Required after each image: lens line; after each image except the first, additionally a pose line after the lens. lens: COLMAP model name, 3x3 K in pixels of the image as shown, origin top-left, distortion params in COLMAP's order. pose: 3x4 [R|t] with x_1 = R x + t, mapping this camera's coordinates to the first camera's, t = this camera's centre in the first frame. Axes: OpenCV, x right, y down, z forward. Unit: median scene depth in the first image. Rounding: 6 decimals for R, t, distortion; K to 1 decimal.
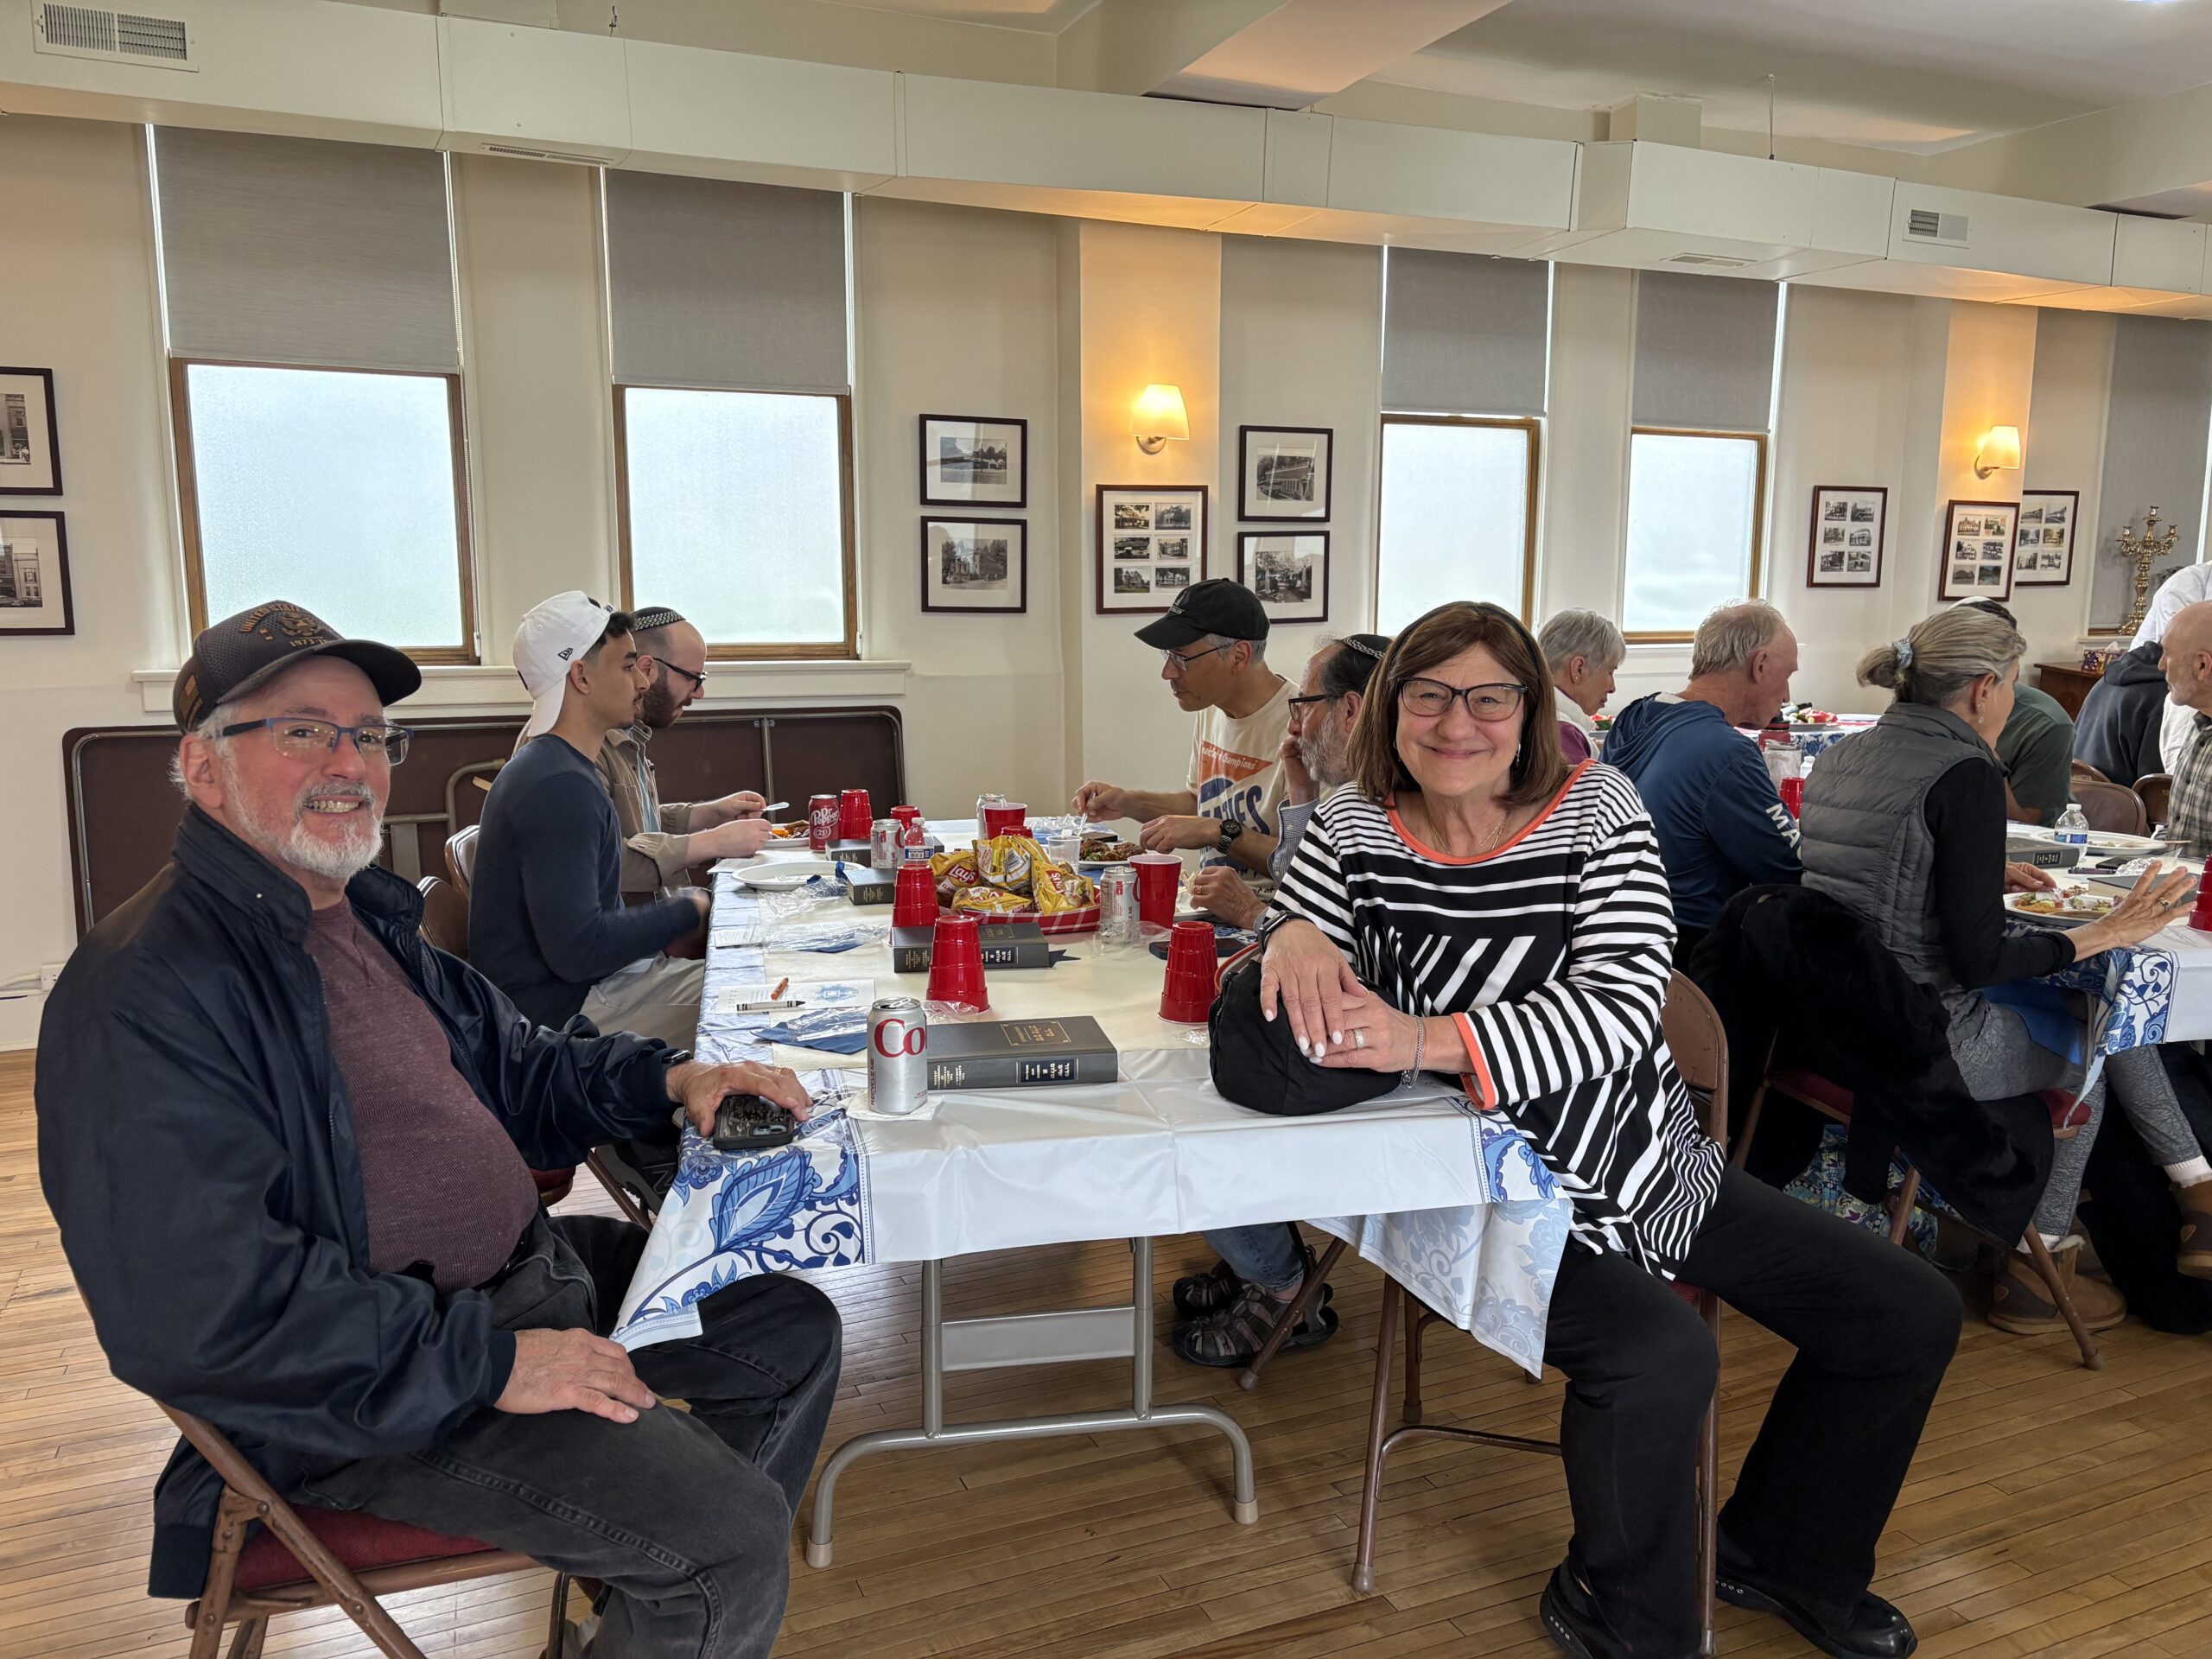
lens RADIAL K [[1676.3, 0, 1126.5], [0, 1676.3, 834.9], [0, 0, 1]] dist [0.055160, -0.056879]
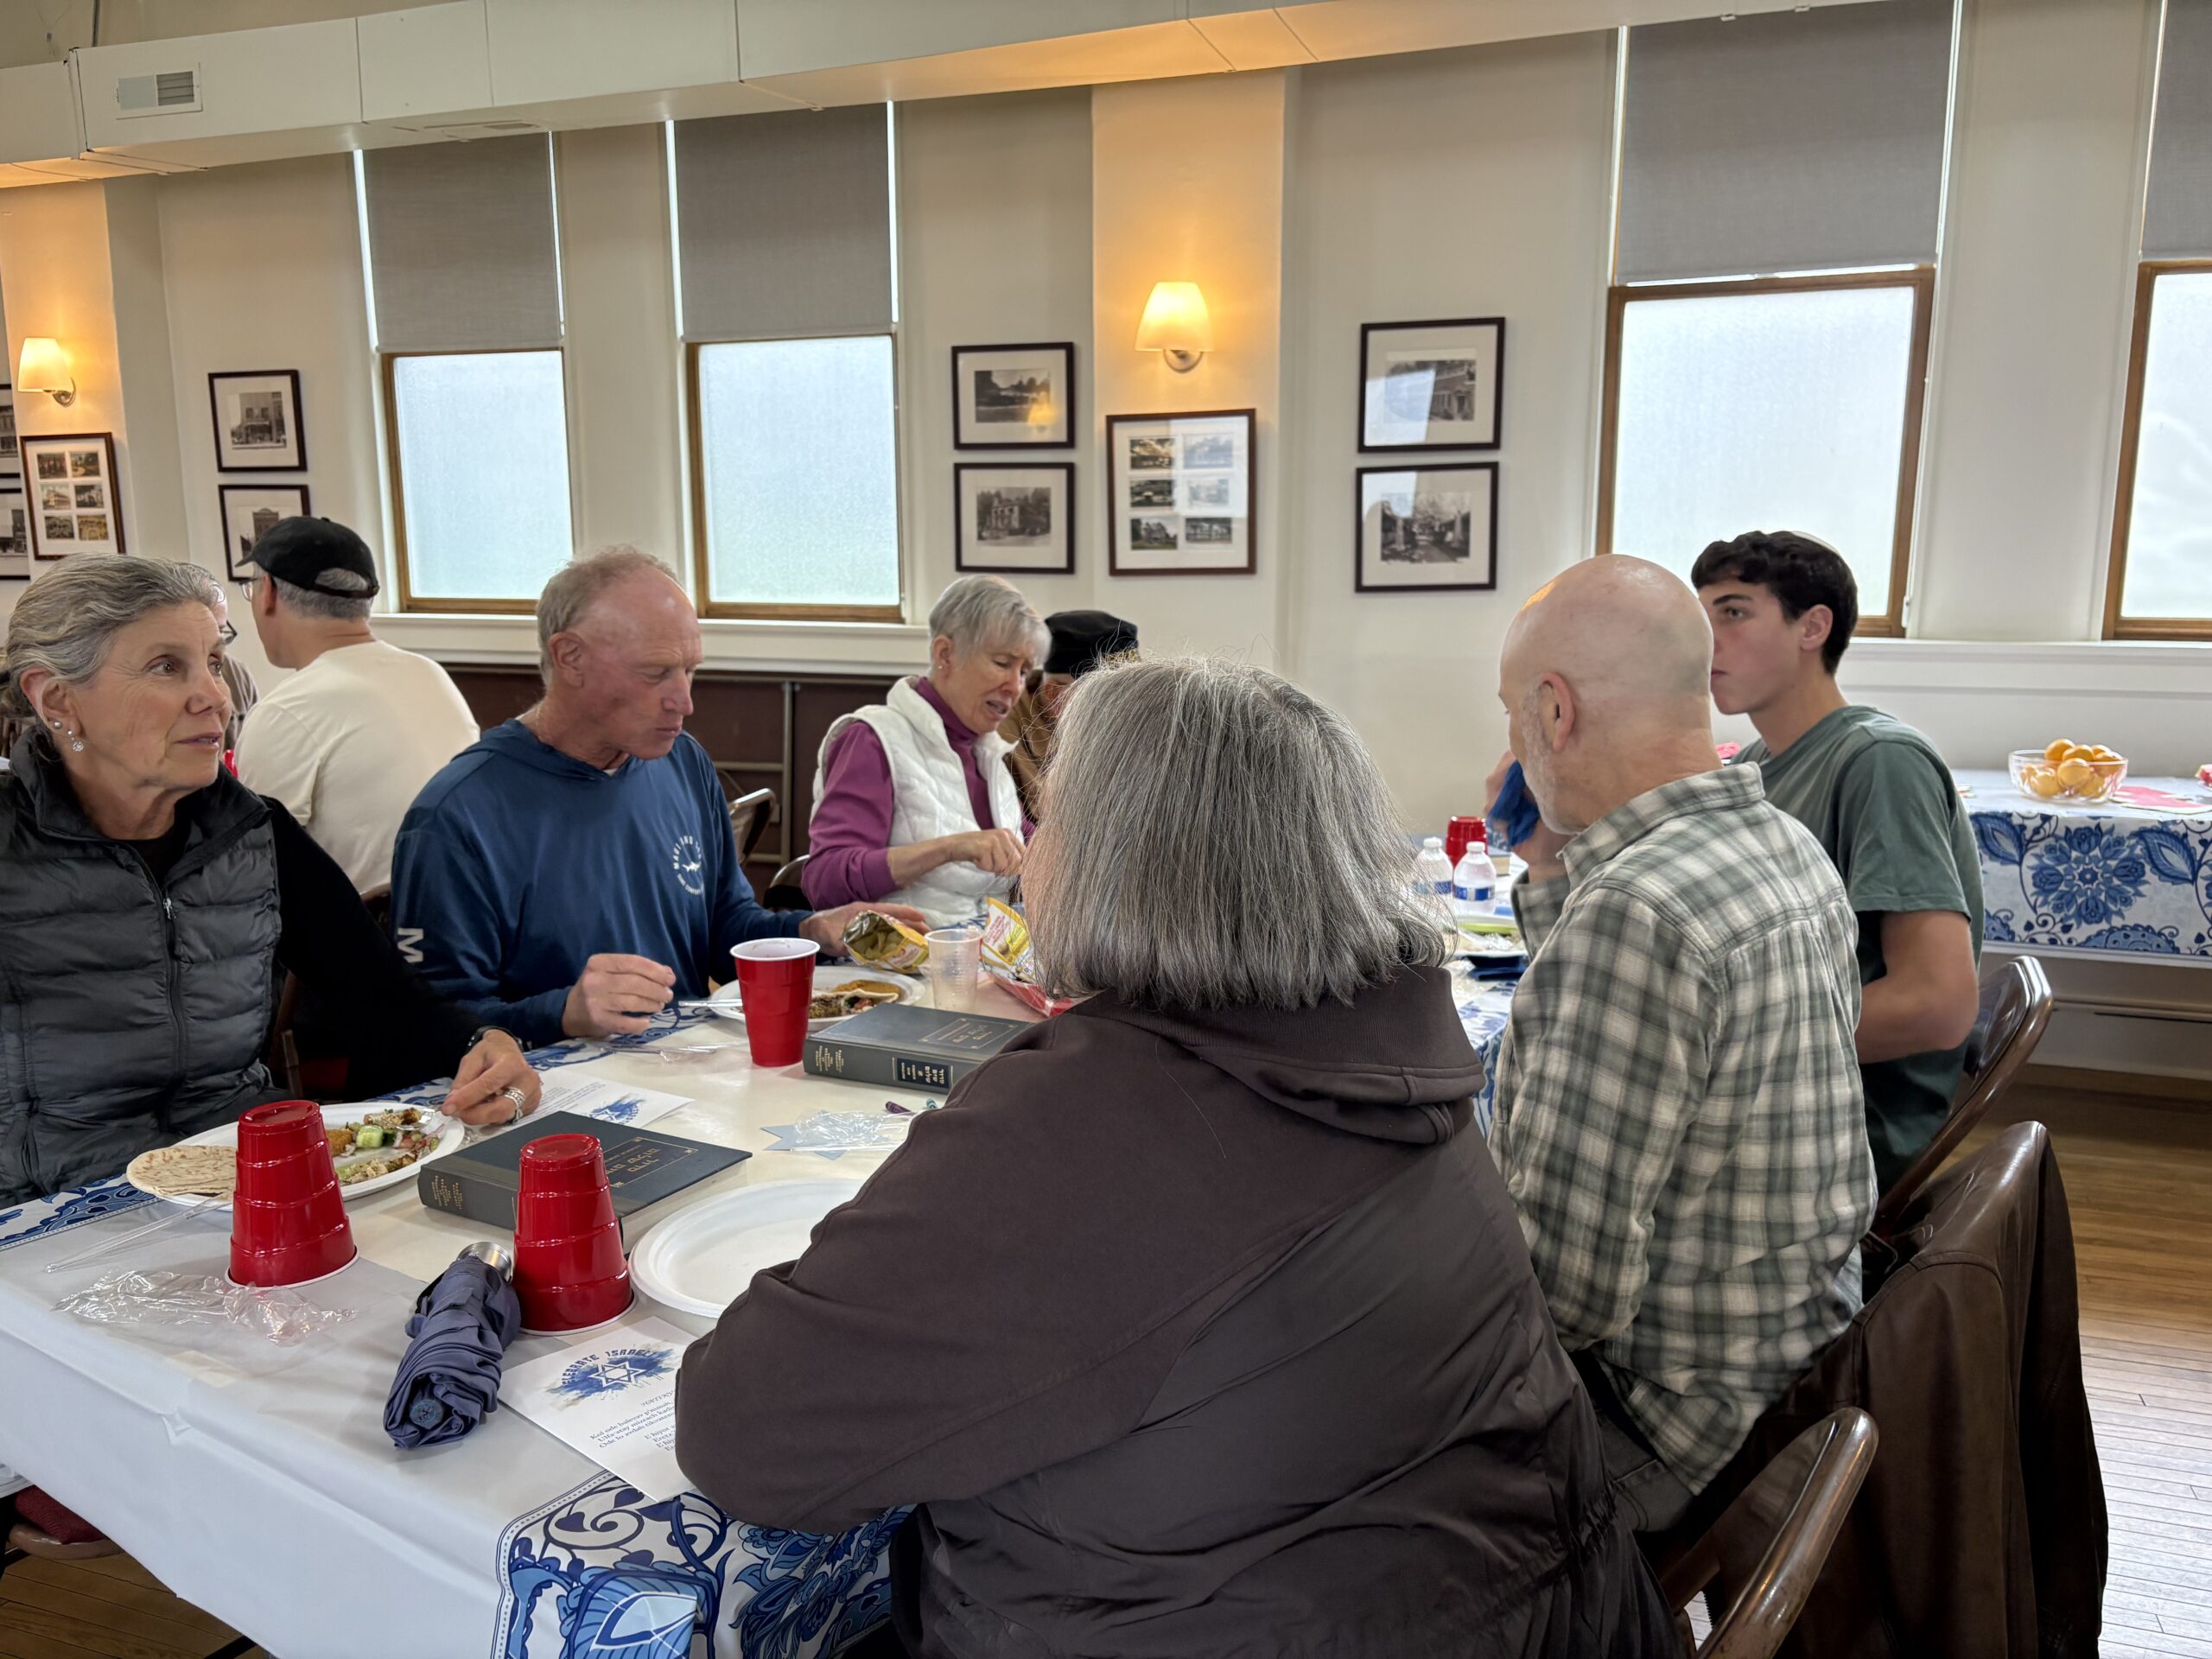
lens RADIAL K [[1676.3, 0, 1110.3], [0, 1676.3, 842.9], [0, 0, 1]] dist [0.055160, -0.056879]
pose [[0.732721, 0.113121, -0.671062, 0.545758], [-0.098843, 0.993321, 0.059519, -0.051253], [0.673313, 0.022719, 0.739009, 0.400365]]
